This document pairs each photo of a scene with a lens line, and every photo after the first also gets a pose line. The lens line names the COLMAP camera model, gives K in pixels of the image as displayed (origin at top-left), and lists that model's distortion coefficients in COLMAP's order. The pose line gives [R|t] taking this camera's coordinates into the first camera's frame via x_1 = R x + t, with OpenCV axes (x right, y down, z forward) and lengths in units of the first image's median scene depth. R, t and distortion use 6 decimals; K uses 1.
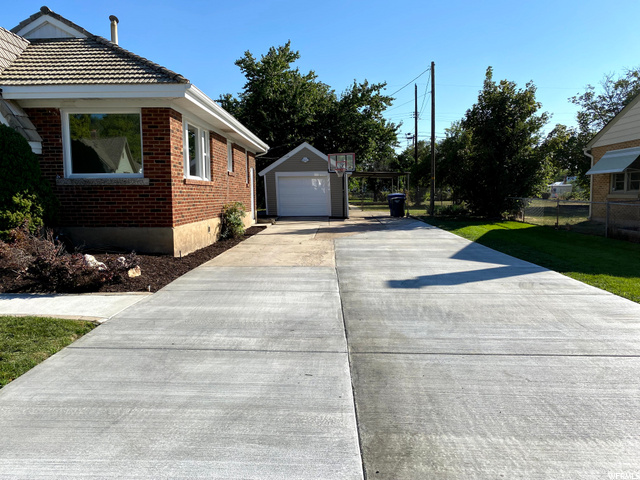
lens RADIAL K [[469.6, 0, 320.0], [0, 469.6, 240.0], [0, 0, 1]] dist [-0.018493, 0.001637]
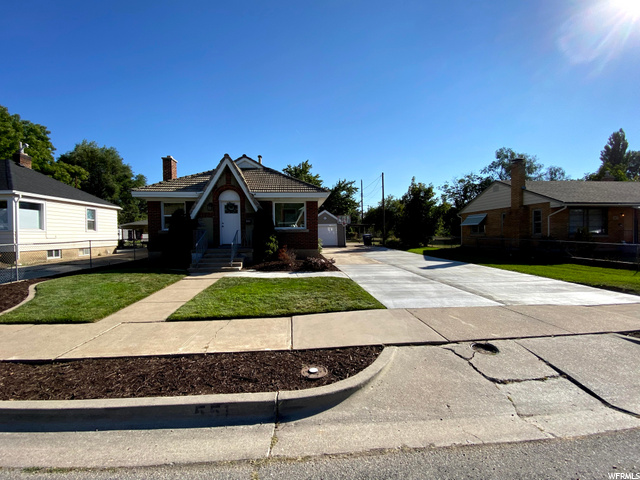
lens RADIAL K [[259.4, 0, 320.0], [0, 259.4, 240.0], [0, 0, 1]] dist [0.000690, -0.000048]
pose [[0.995817, -0.006433, 0.091144, -0.158002], [0.013329, 0.997075, -0.075259, 0.009742], [-0.090393, 0.076159, 0.992990, -0.127278]]
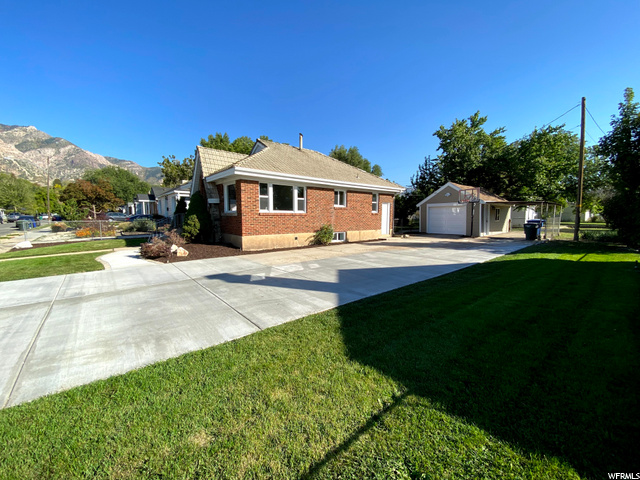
lens RADIAL K [[261.0, 0, 320.0], [0, 261.0, 240.0], [0, 0, 1]] dist [-0.045369, -0.000220]
pose [[0.652313, 0.064111, -0.755234, 0.313278], [-0.071493, 0.997178, 0.022899, -0.024252], [0.754571, 0.039057, 0.655056, 0.203917]]
